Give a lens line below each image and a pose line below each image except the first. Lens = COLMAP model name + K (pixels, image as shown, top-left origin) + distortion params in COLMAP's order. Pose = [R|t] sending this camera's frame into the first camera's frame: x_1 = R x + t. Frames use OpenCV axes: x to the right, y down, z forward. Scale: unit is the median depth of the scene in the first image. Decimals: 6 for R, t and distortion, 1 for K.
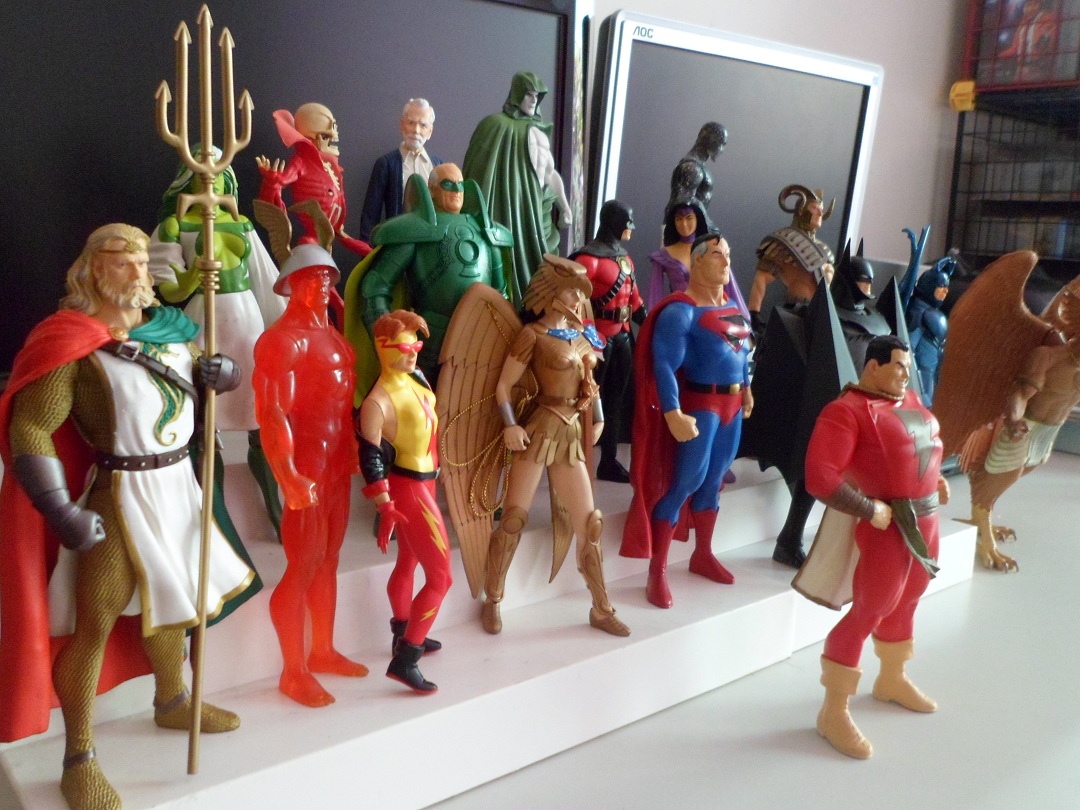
lens RADIAL K [[983.1, 0, 513.7], [0, 983.1, 403.4], [0, 0, 1]] dist [-0.000326, 0.001564]
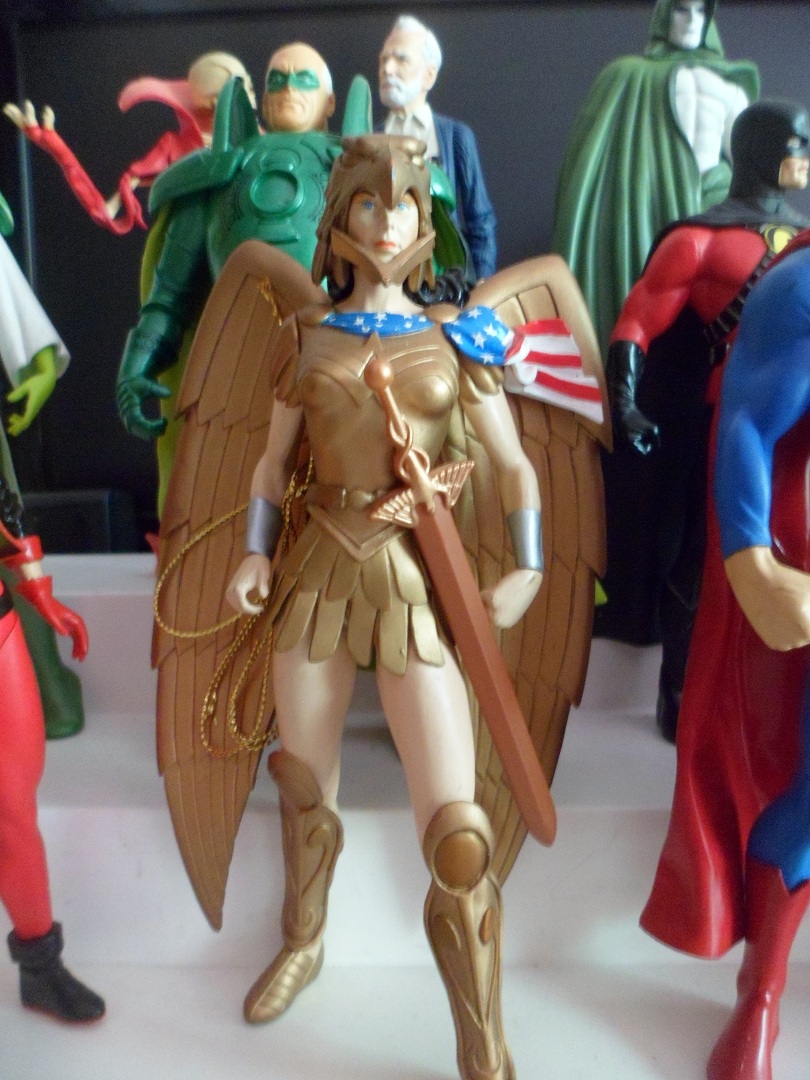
lens RADIAL K [[829.2, 0, 405.0], [0, 829.2, 540.0], [0, 0, 1]] dist [-0.082704, 0.048000]
pose [[0.768191, 0.037792, -0.639105, 0.297587], [-0.078607, 0.996271, -0.035572, 0.026253], [0.635377, 0.077564, 0.768297, 0.845981]]
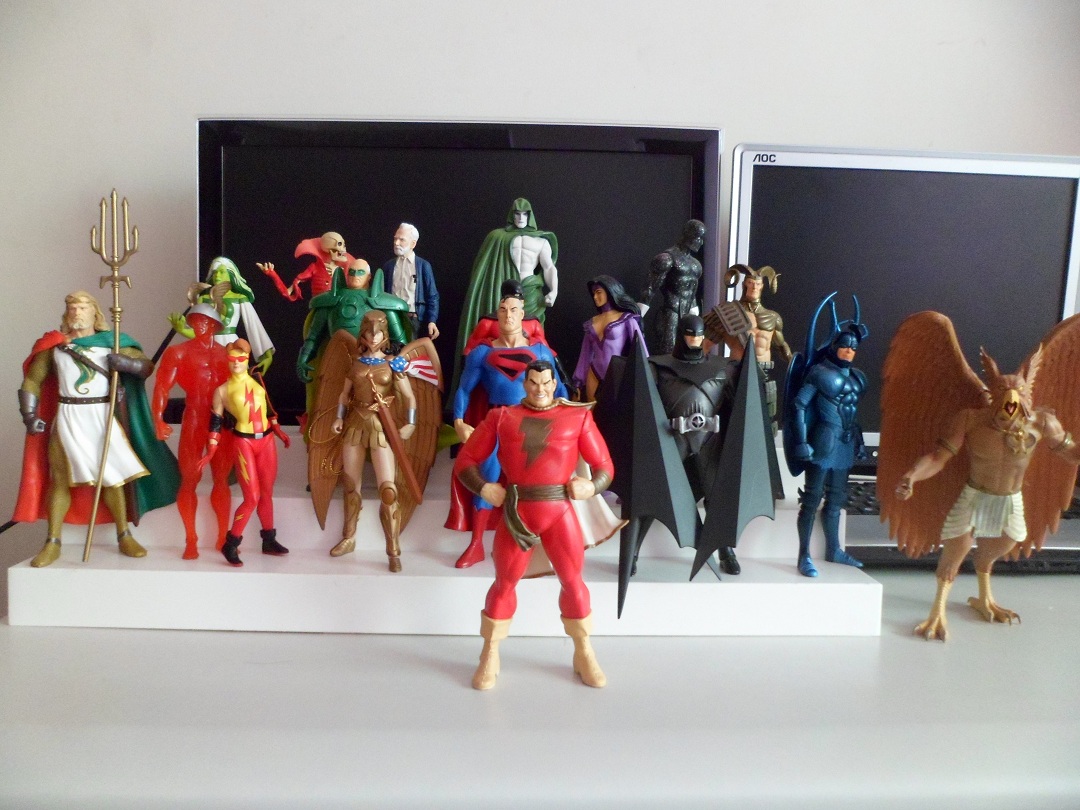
lens RADIAL K [[829.2, 0, 544.3], [0, 829.2, 400.3], [0, 0, 1]] dist [-0.082704, 0.048000]
pose [[0.802315, 0.024859, -0.596383, 1.138478], [-0.101919, 0.990165, -0.095840, 0.094187], [0.588135, 0.137677, 0.796958, 0.160550]]
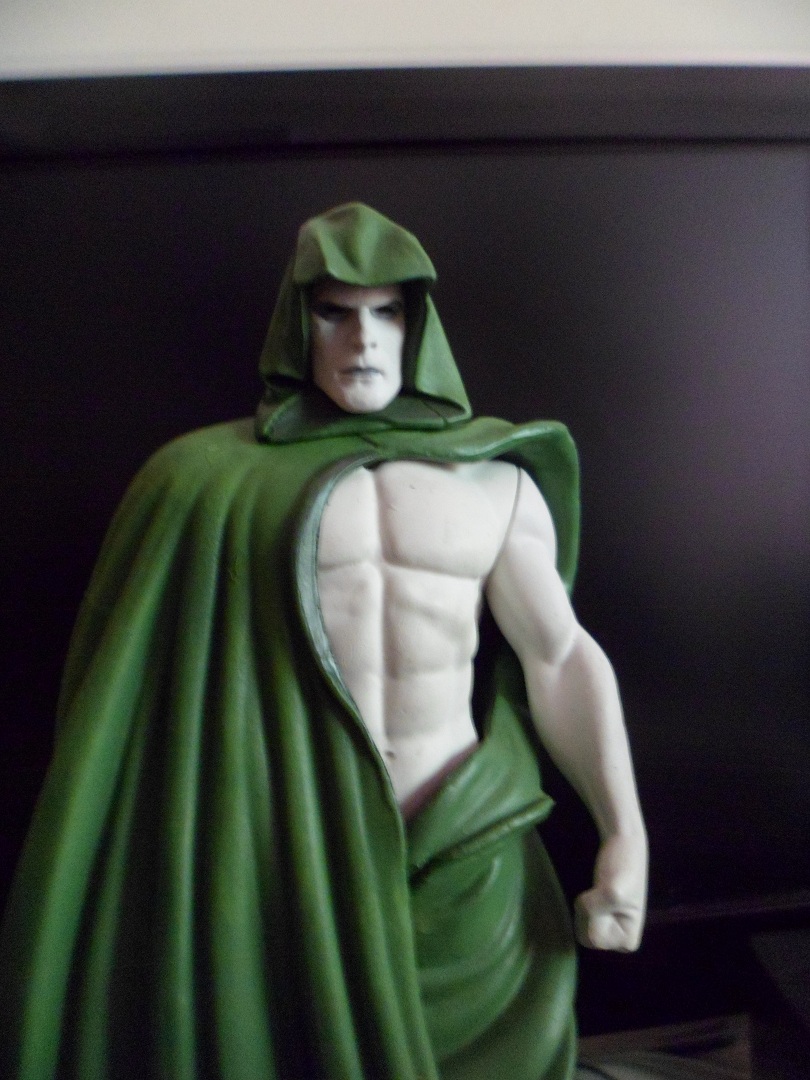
lens RADIAL K [[829.2, 0, 405.0], [0, 829.2, 540.0], [0, 0, 1]] dist [-0.082704, 0.048000]
pose [[0.837793, -0.047194, -0.543945, 0.171113], [-0.018621, 0.993208, -0.114853, -0.372217], [0.545670, 0.106352, 0.831224, 1.301756]]
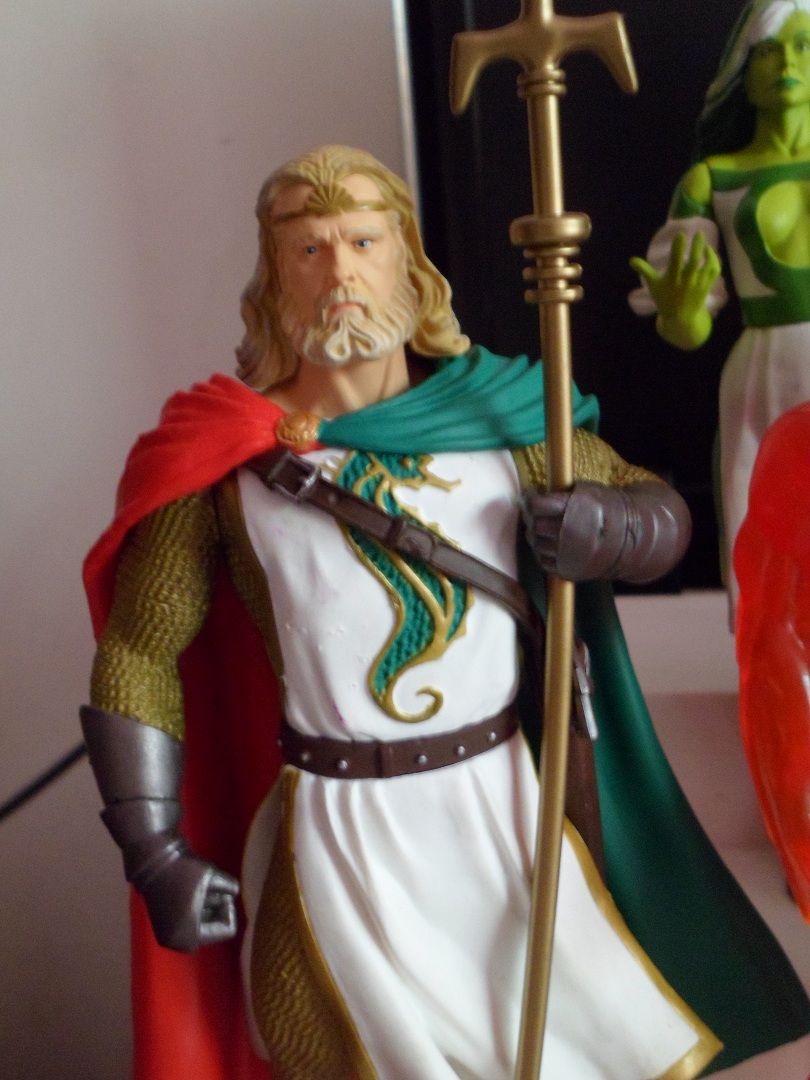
lens RADIAL K [[1126.0, 0, 405.0], [0, 1126.0, 540.0], [0, 0, 1]] dist [-0.018849, -0.011829]
pose [[0.637960, 0.081663, -0.765727, -0.020215], [-0.043144, 0.996590, 0.070339, -0.045327], [0.768860, -0.011837, 0.639308, 0.560904]]
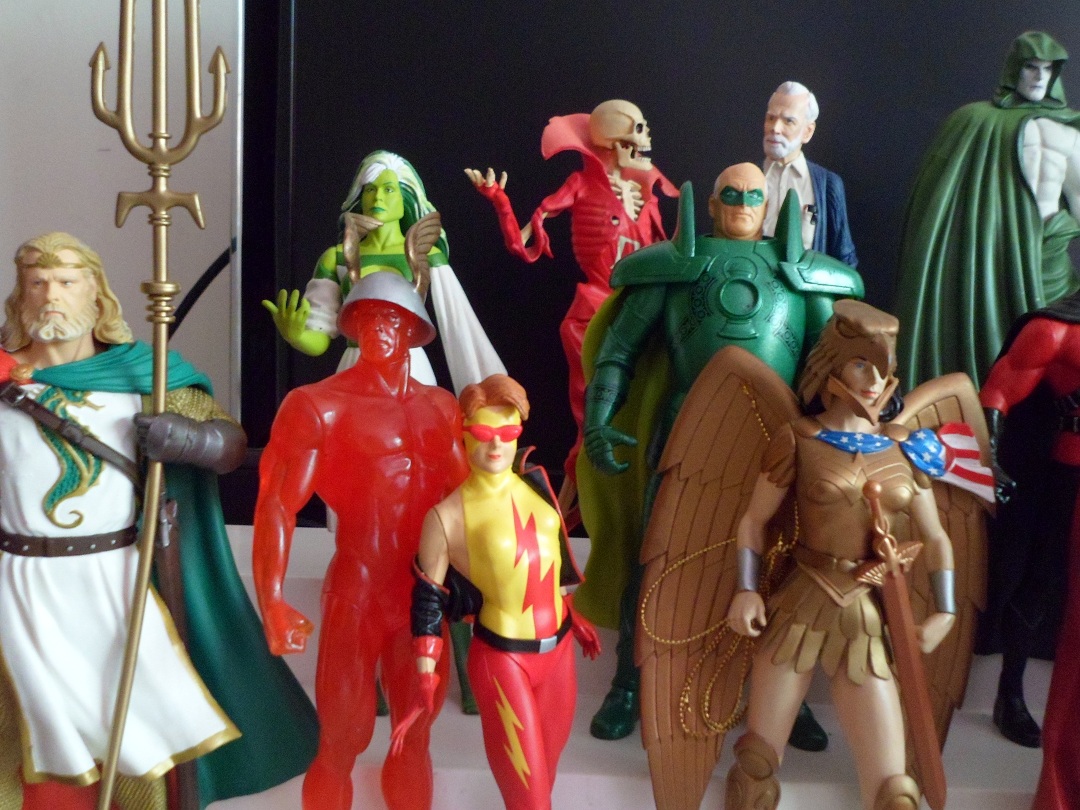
lens RADIAL K [[1126.0, 0, 540.0], [0, 1126.0, 405.0], [0, 0, 1]] dist [-0.018849, -0.011829]
pose [[0.772400, 0.057661, -0.632514, 0.347624], [-0.126806, 0.989821, -0.064616, -0.030319], [0.622350, 0.130116, 0.771849, 0.437895]]
